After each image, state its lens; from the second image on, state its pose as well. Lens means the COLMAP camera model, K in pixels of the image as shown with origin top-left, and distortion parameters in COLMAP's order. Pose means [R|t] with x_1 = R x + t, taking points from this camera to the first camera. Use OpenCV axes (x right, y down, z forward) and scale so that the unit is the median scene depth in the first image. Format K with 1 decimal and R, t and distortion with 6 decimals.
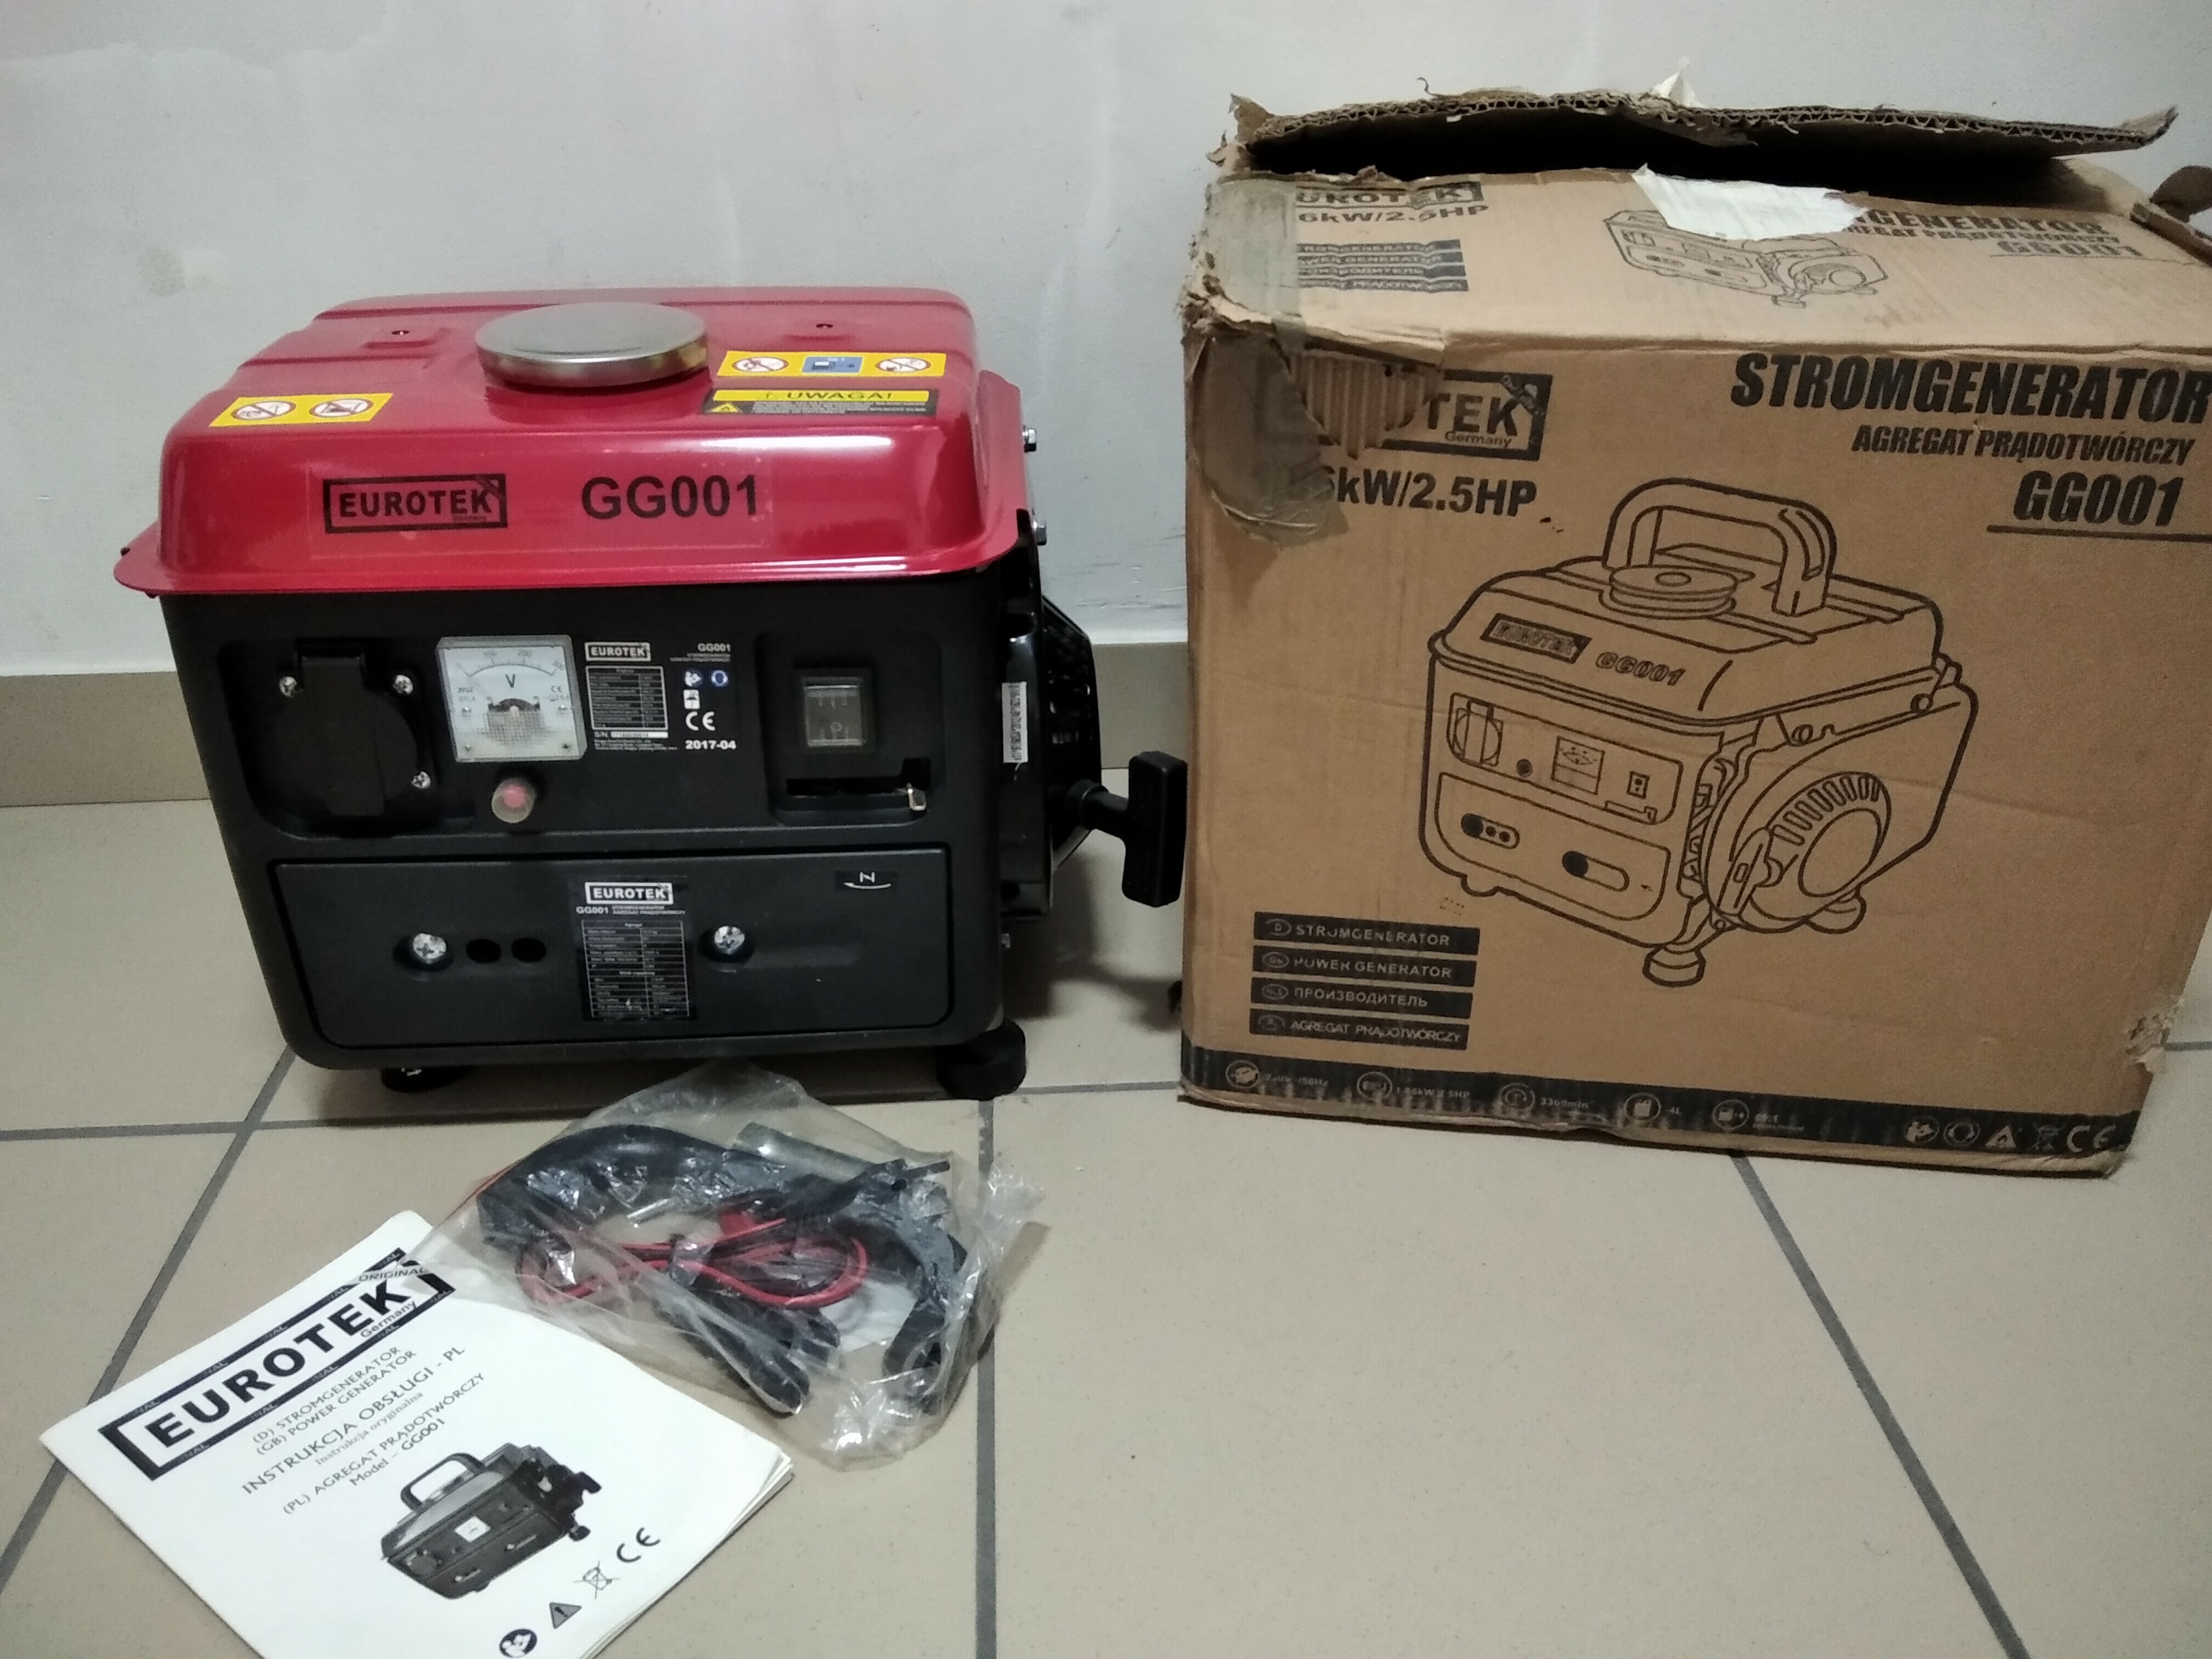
lens RADIAL K [[1779.5, 0, 1114.9], [0, 1779.5, 860.9], [0, 0, 1]] dist [0.085293, -0.090822]
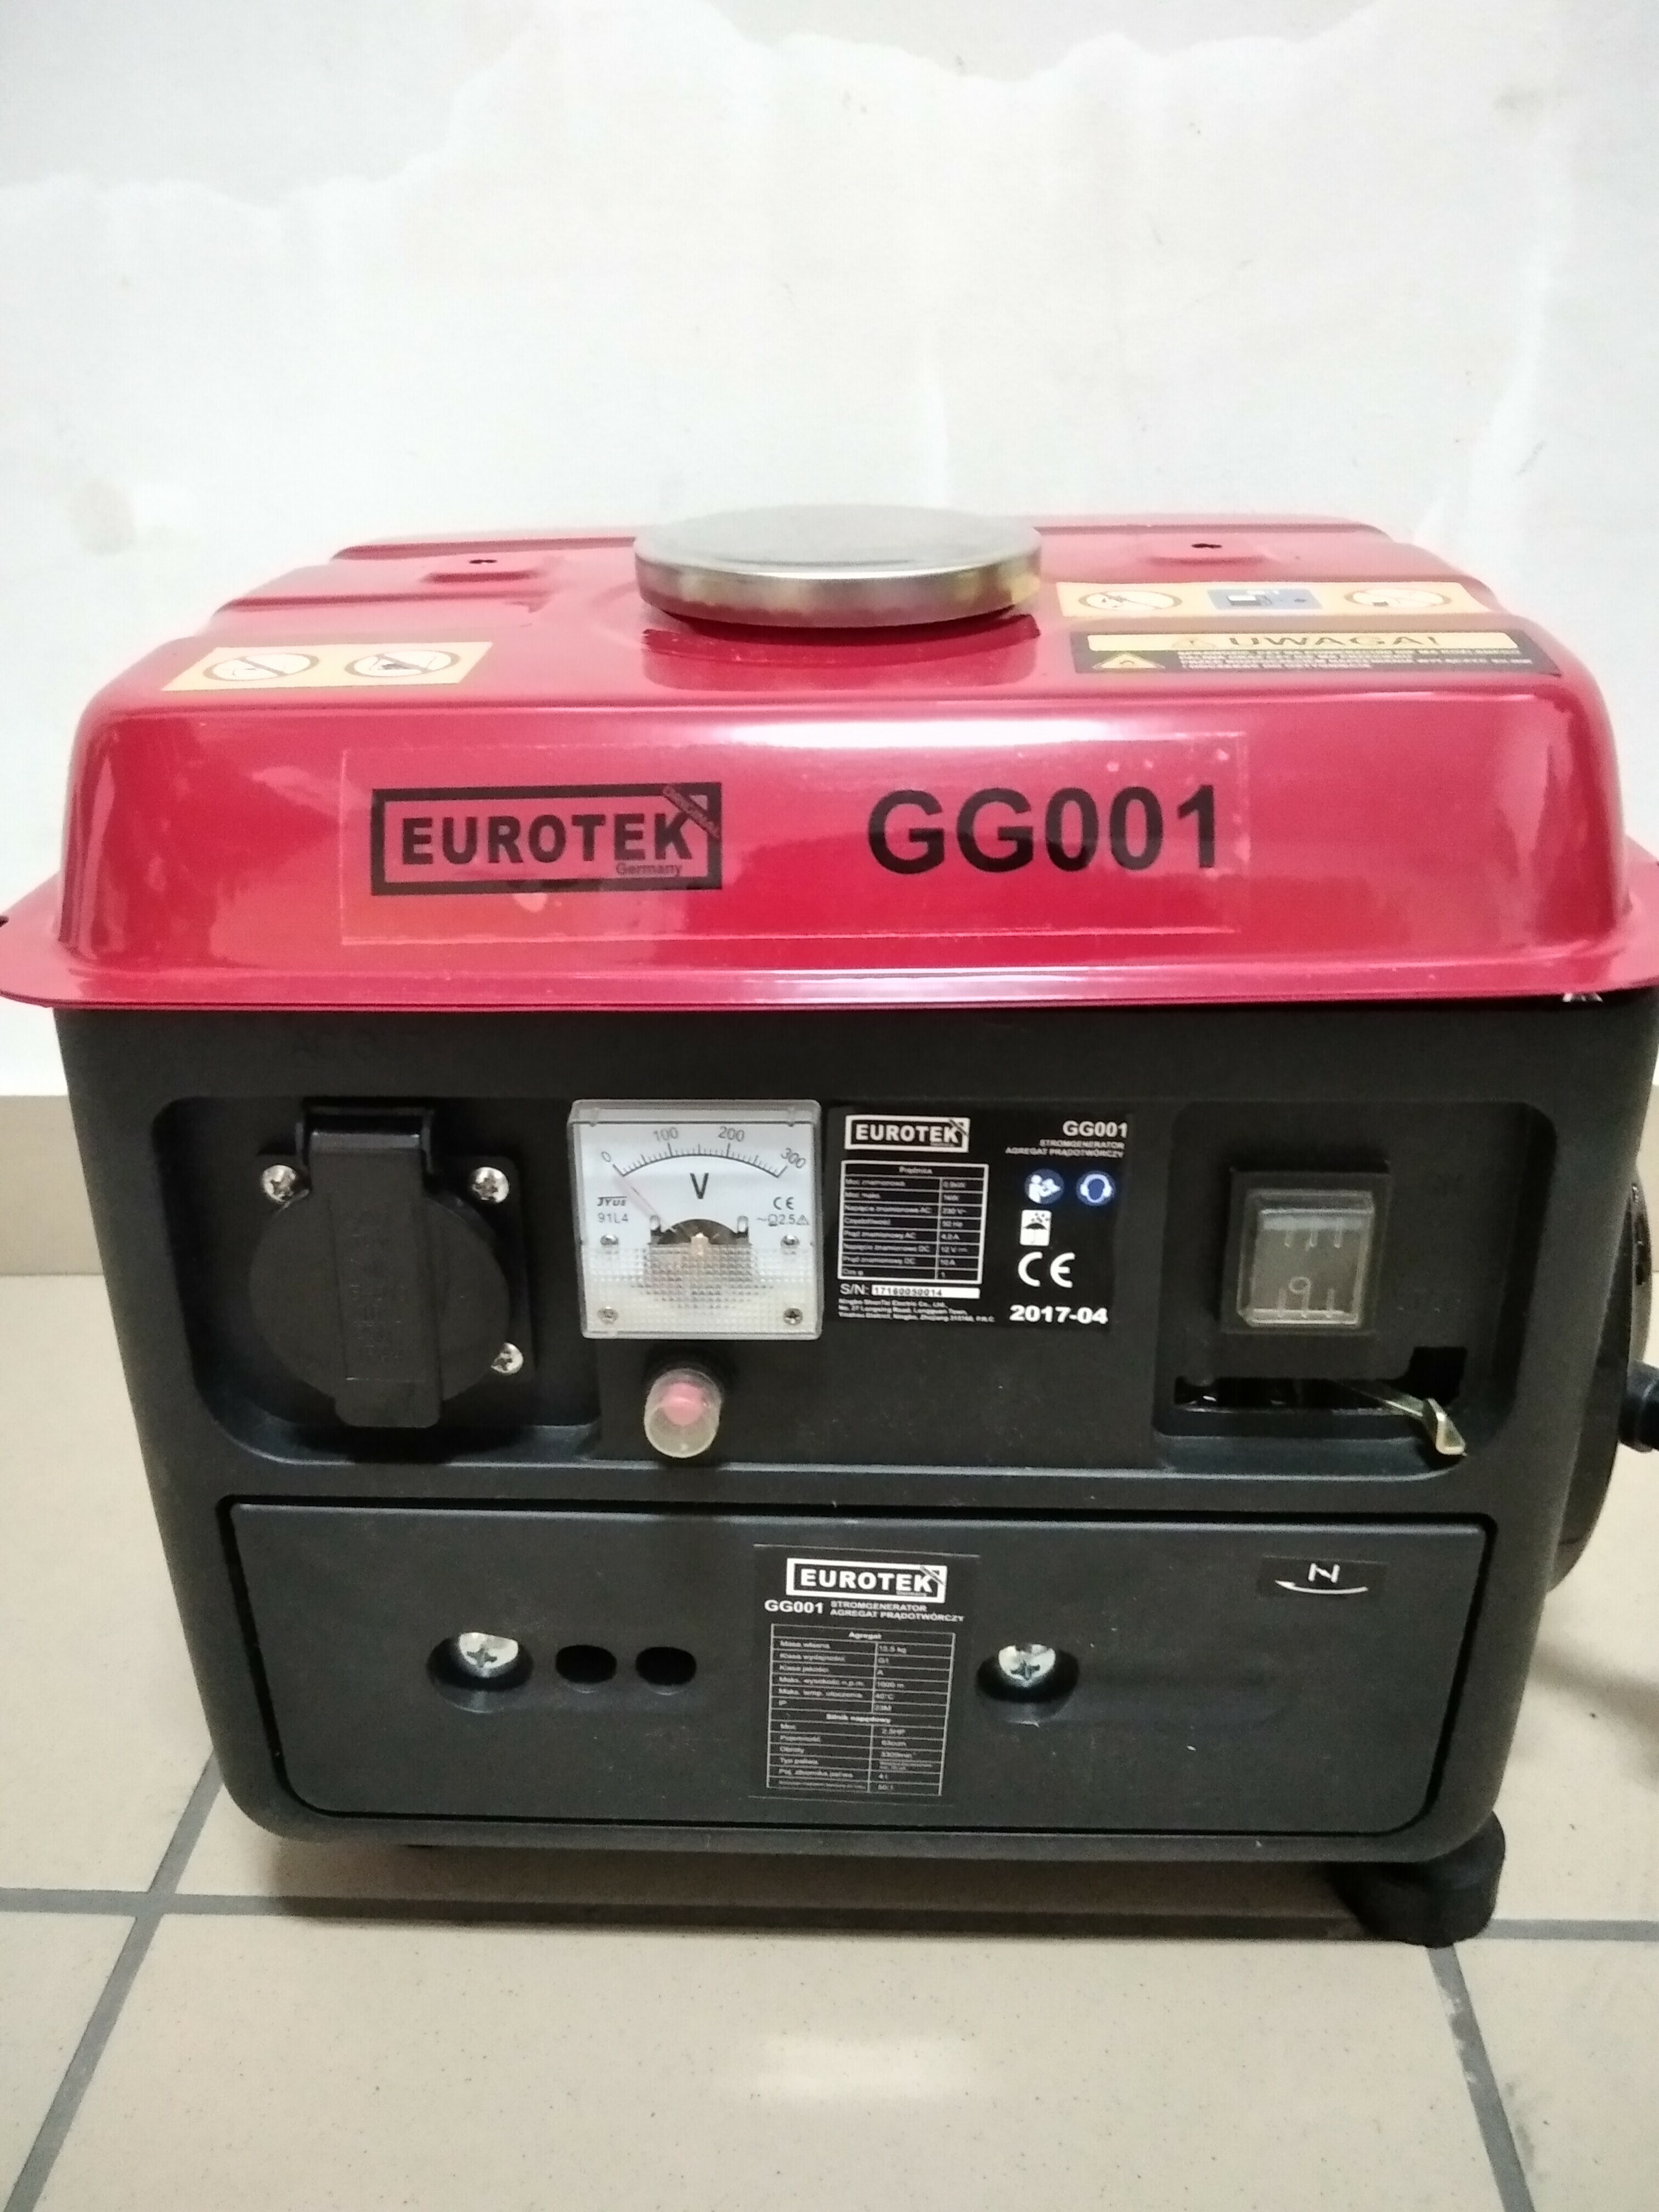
lens RADIAL K [[1779.5, 0, 818.4], [0, 1779.5, 1142.2], [0, 0, 1]] dist [0.085293, -0.090822]
pose [[0.994602, 0.028842, -0.099679, -0.246642], [-0.034953, 0.997579, -0.060116, -0.081513], [0.097704, 0.063275, 0.993202, 0.488528]]
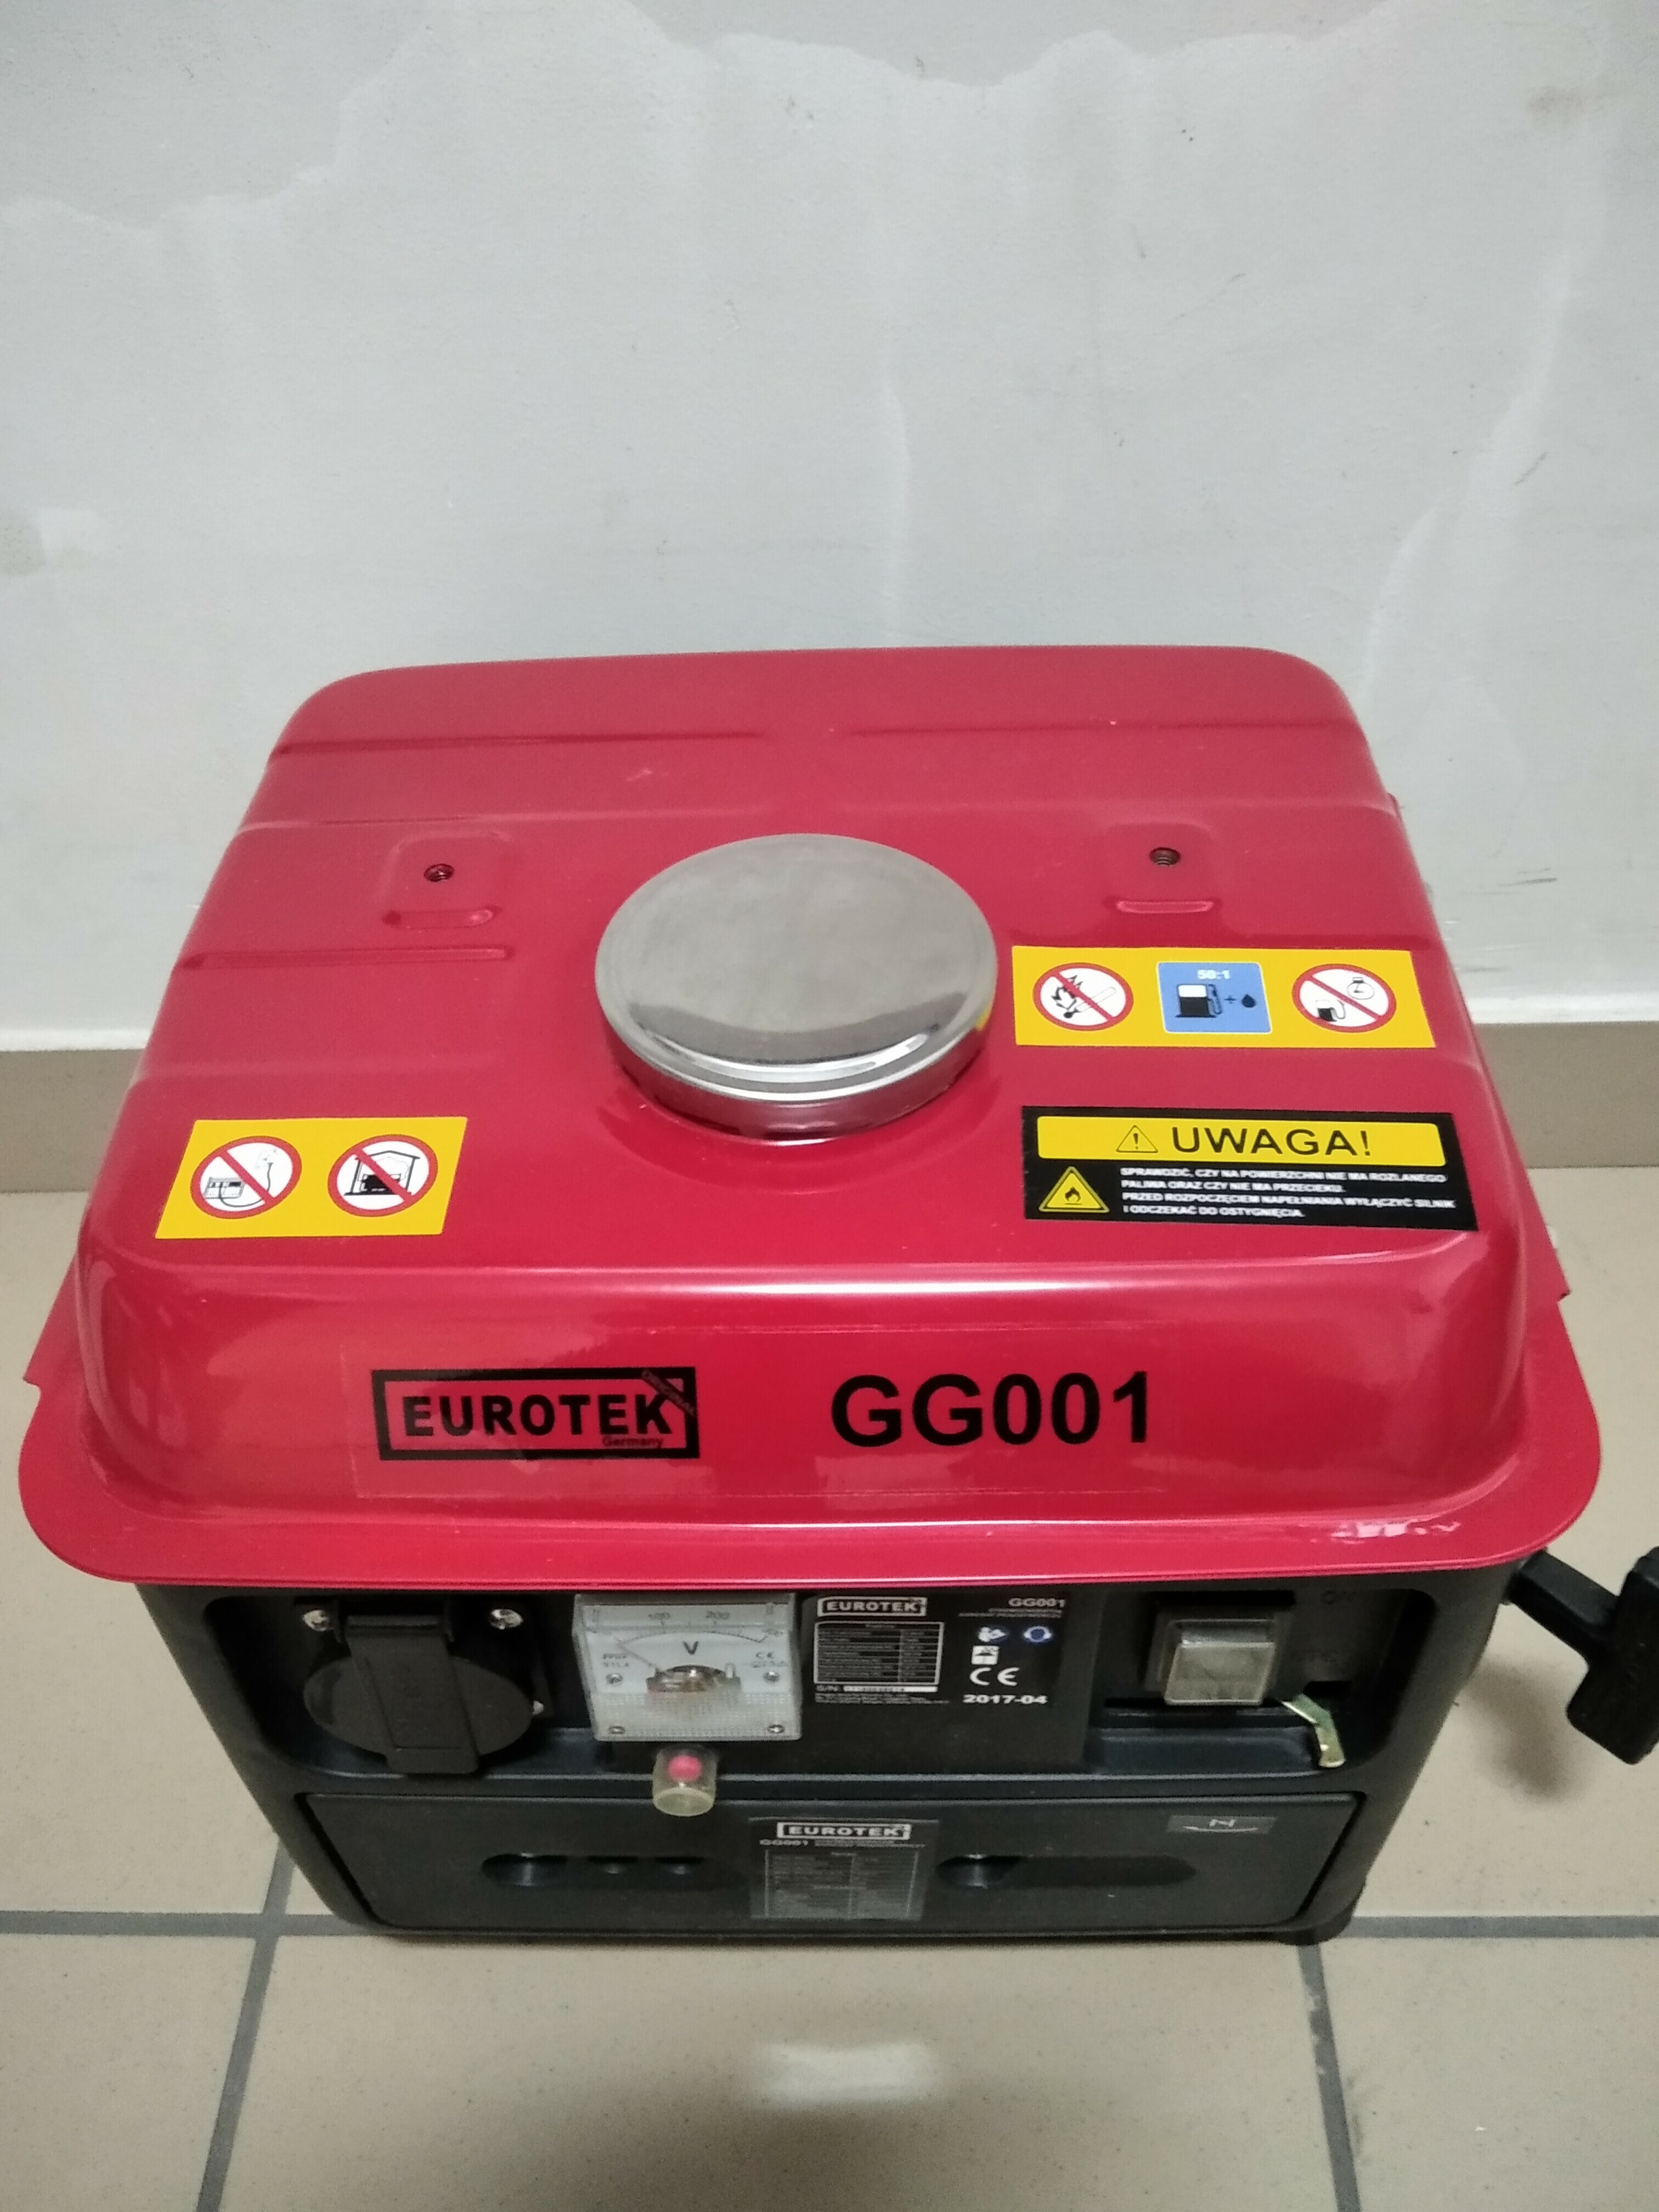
lens RADIAL K [[1779.5, 0, 830.1], [0, 1779.5, 1084.1], [0, 0, 1]] dist [0.085293, -0.090822]
pose [[0.996871, 0.033276, -0.071704, -0.249578], [-0.012336, 0.961455, 0.274684, -0.425531], [0.078081, -0.272940, 0.958857, 0.484322]]
